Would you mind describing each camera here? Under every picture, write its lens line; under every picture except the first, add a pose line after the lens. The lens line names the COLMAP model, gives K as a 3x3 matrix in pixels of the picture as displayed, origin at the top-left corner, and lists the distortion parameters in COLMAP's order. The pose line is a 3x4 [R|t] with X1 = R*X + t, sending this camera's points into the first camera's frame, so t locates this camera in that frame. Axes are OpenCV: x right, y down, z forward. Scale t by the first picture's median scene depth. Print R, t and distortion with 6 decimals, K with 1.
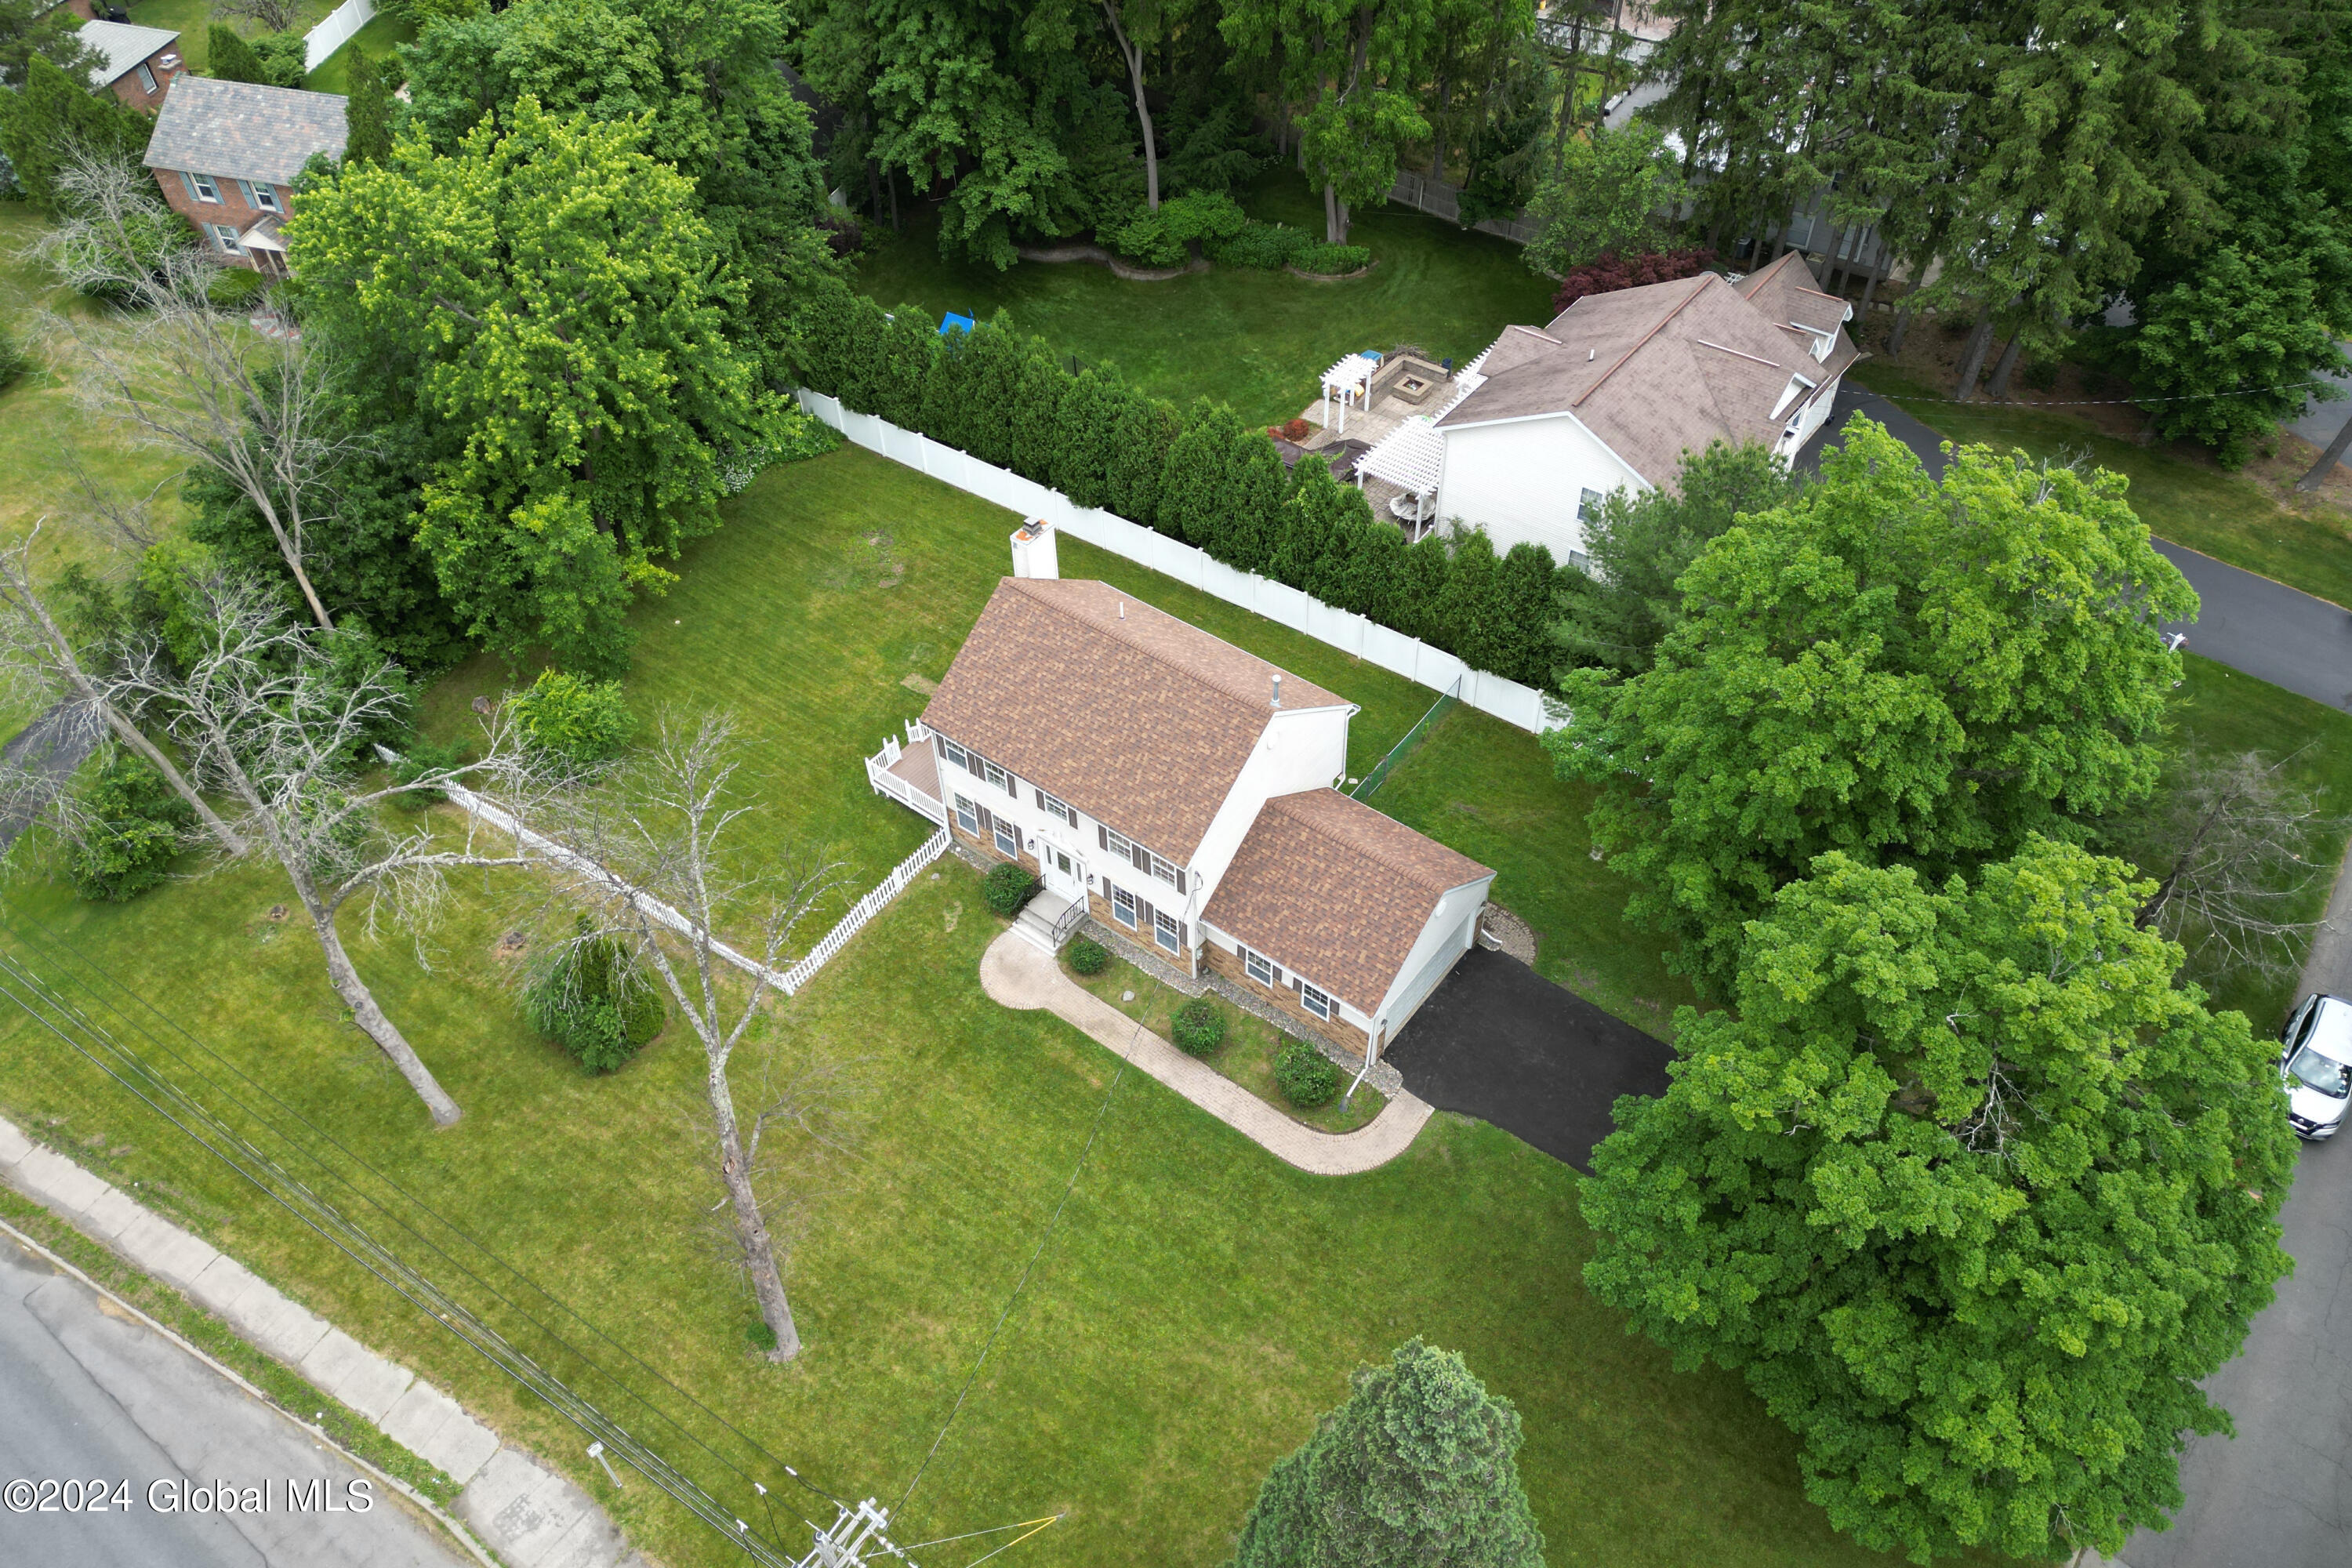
lens RADIAL K [[1653.7, 0, 1144.7], [0, 1653.7, 811.1], [0, 0, 1]] dist [0.005403, -0.001478]
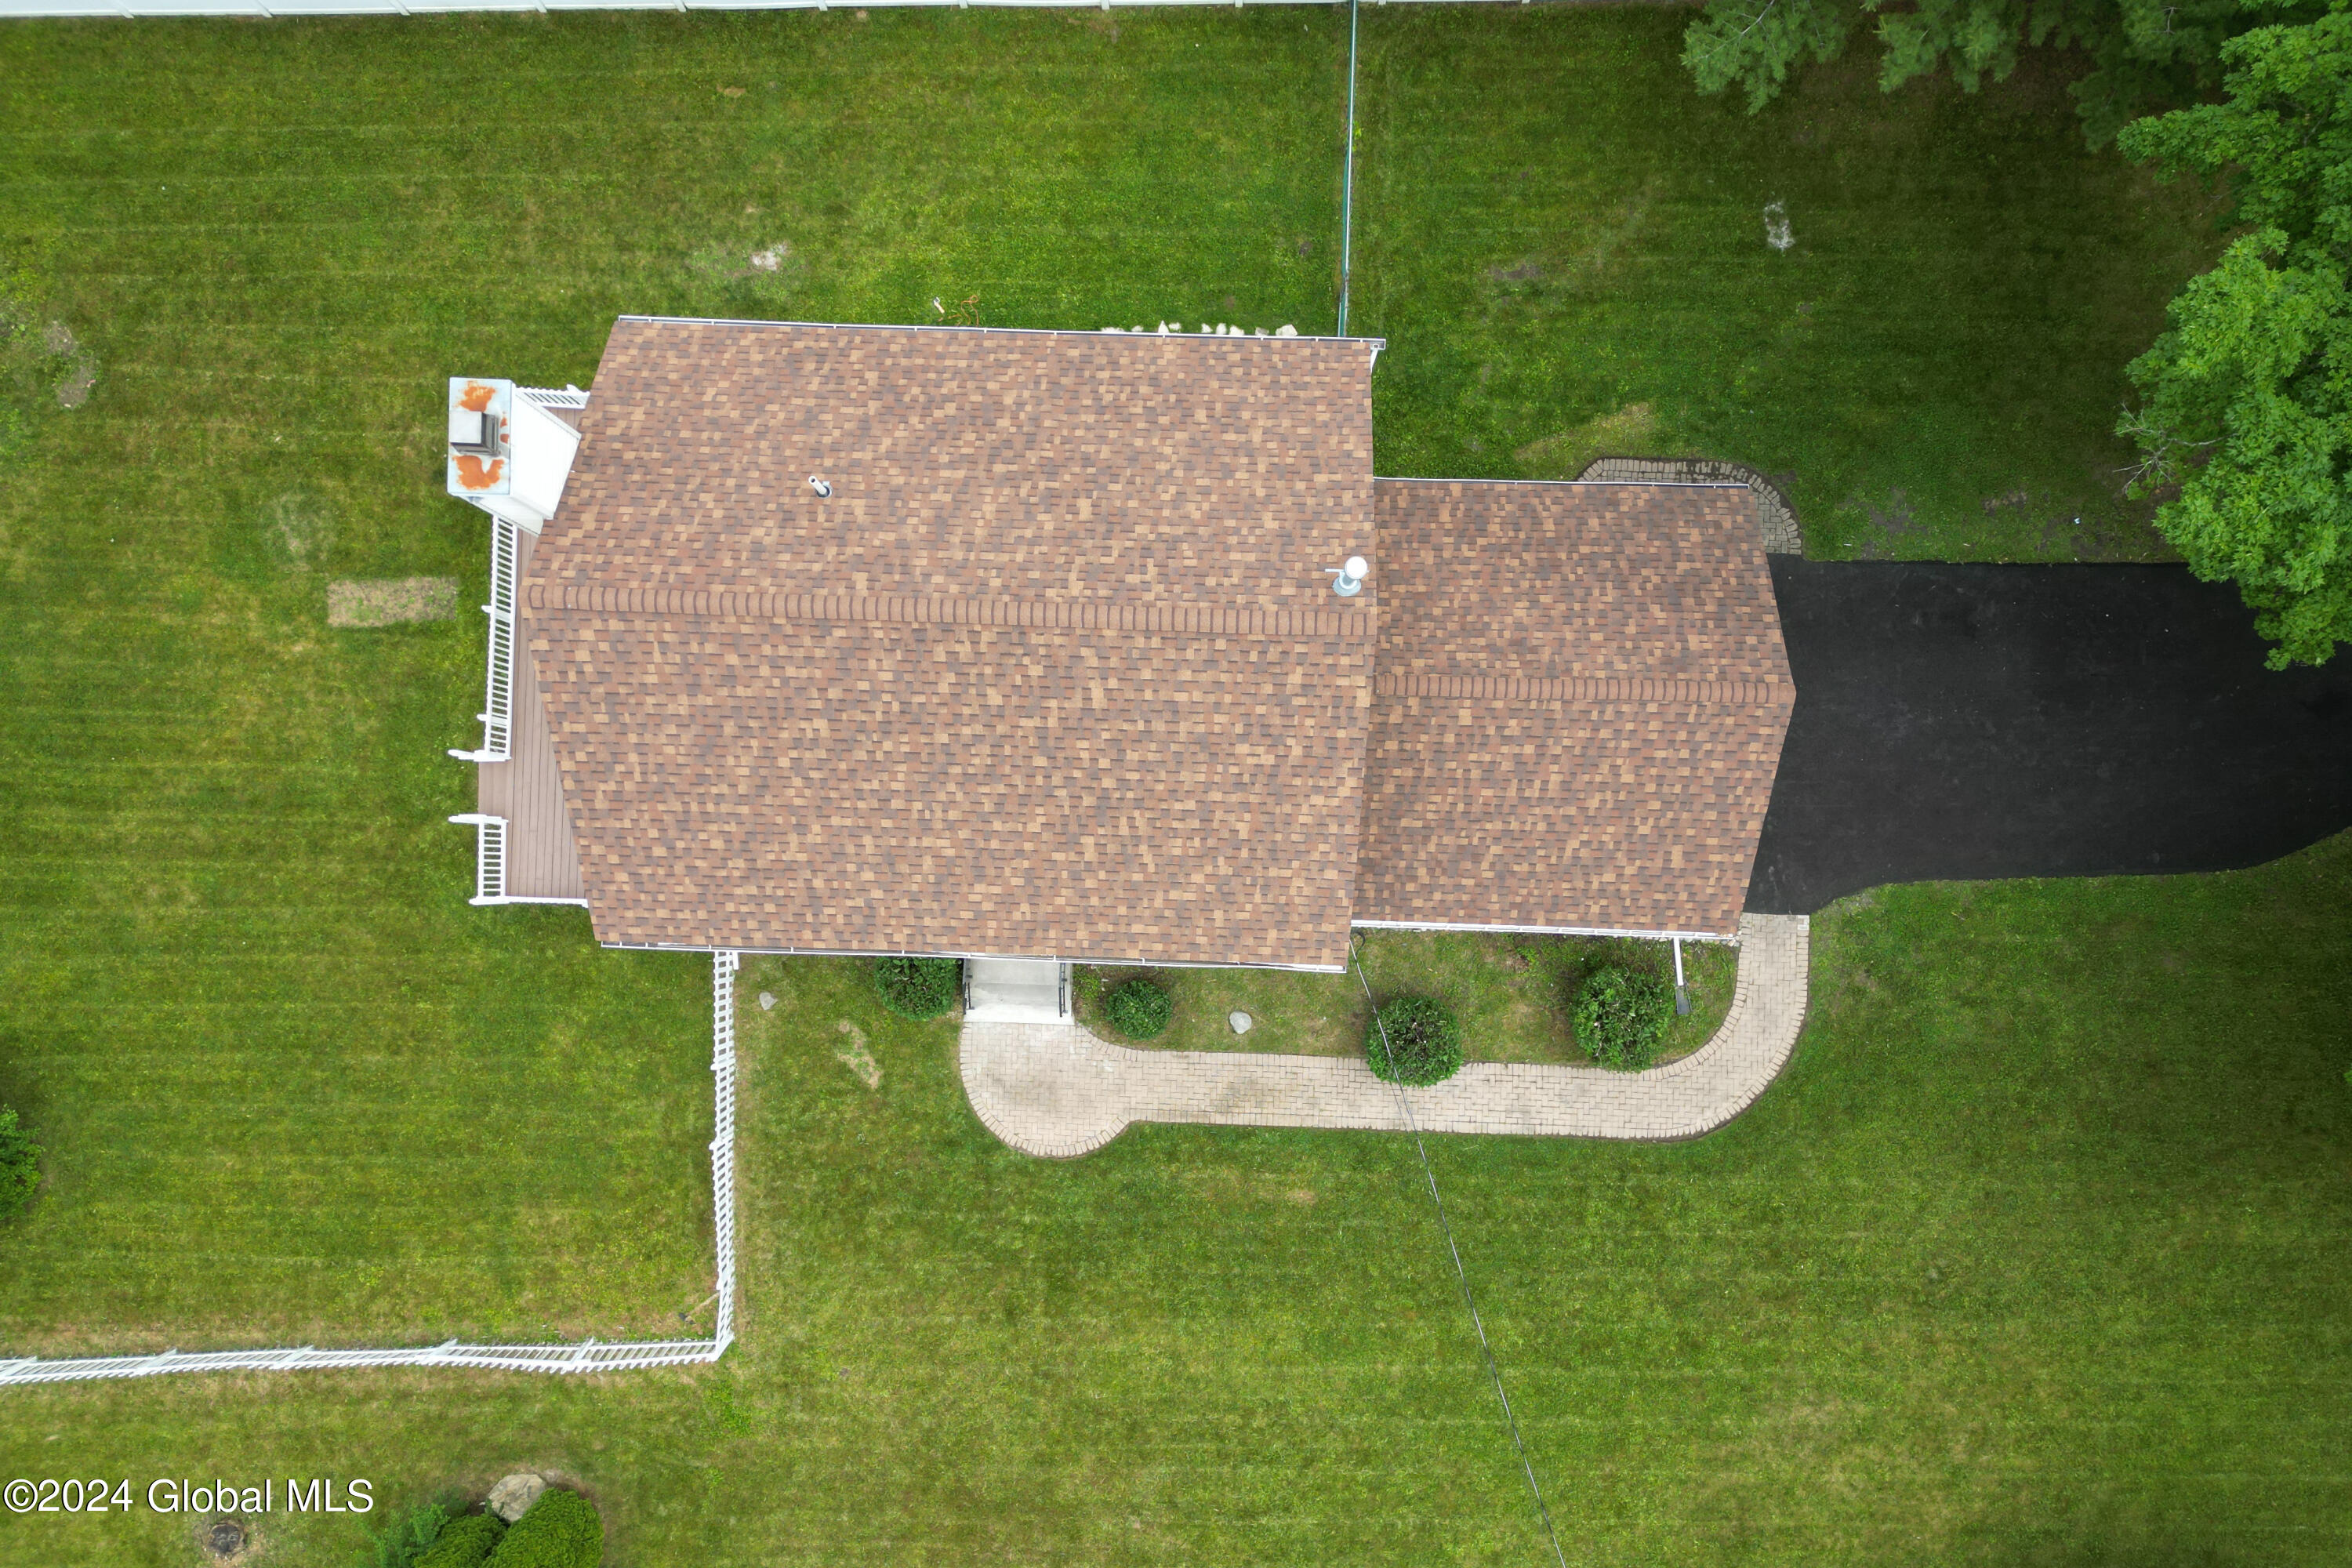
lens RADIAL K [[1589.7, 0, 1176.0], [0, 1589.7, 784.0], [0, 0, 1]] dist [0.051356, -0.048598]
pose [[0.800638, -0.599015, 0.012647, 0.013670], [0.428767, 0.587575, 0.686232, -0.303517], [-0.418494, -0.544001, 0.727273, 0.629870]]
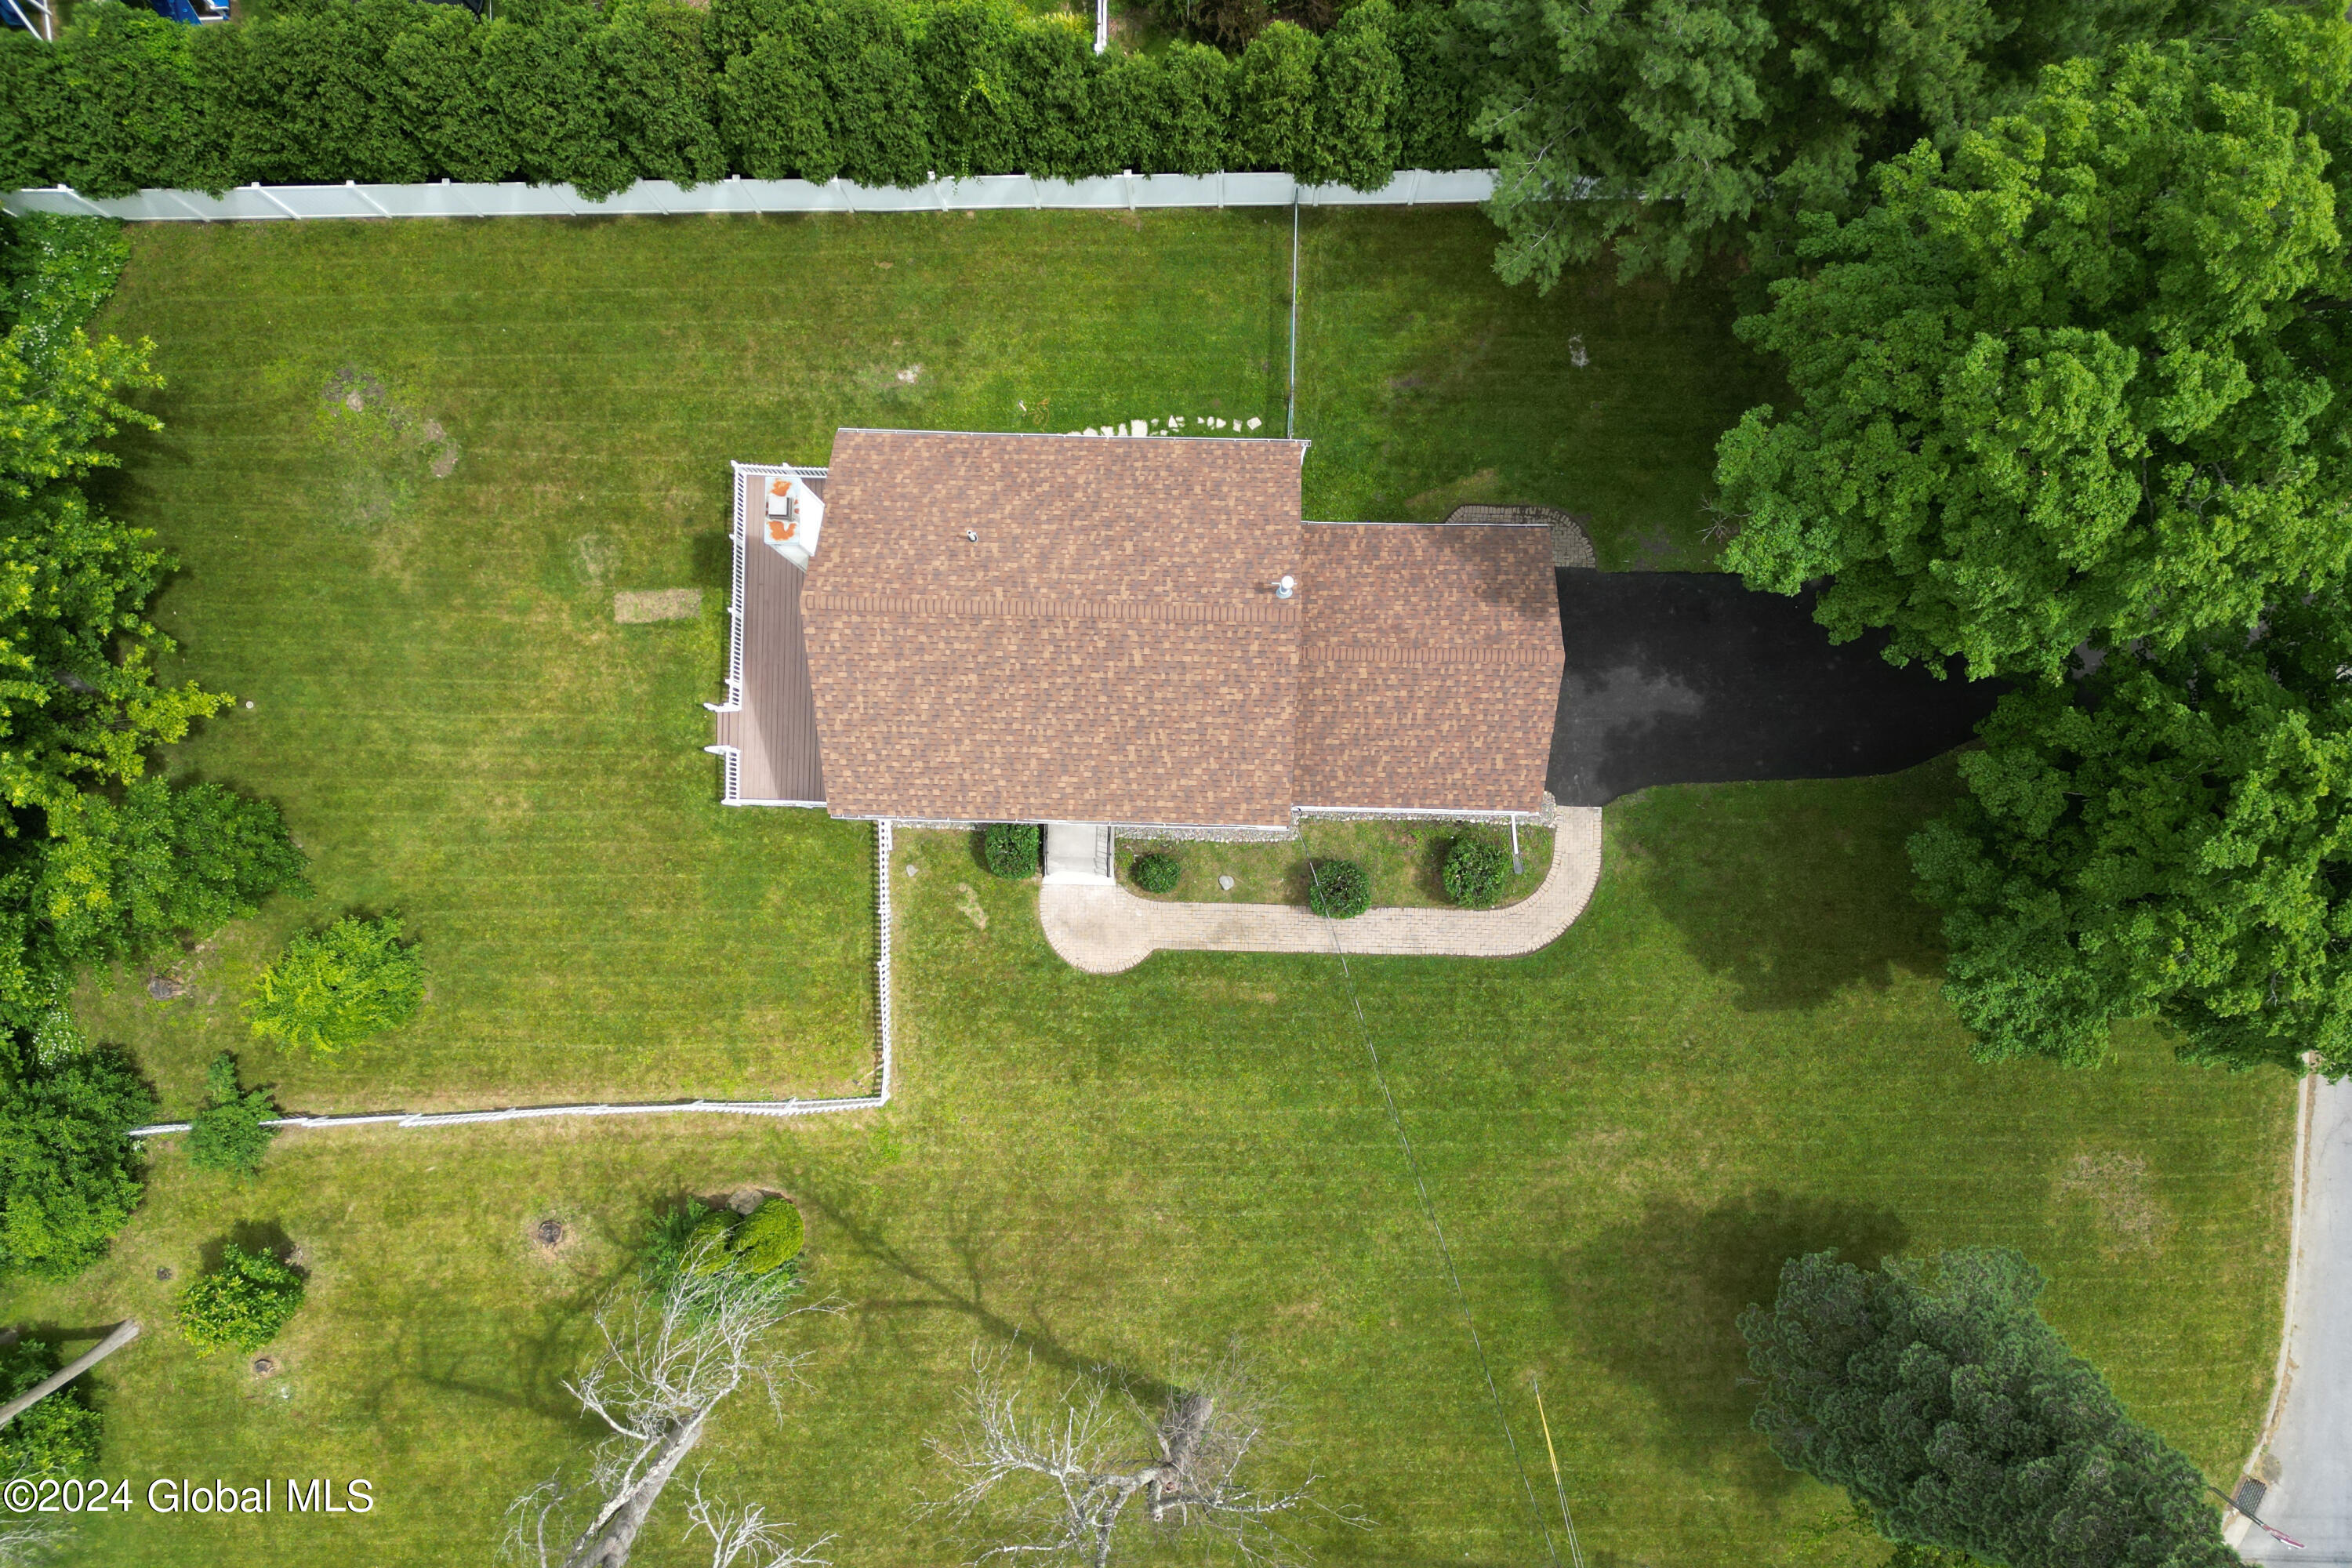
lens RADIAL K [[1612.6, 0, 1173.5], [0, 1612.6, 795.5], [0, 0, 1]] dist [0.058360, -0.065622]
pose [[0.796539, -0.604518, 0.009127, -0.011843], [0.432496, 0.580295, 0.690076, -0.475279], [-0.422460, -0.545725, 0.723679, 0.416910]]
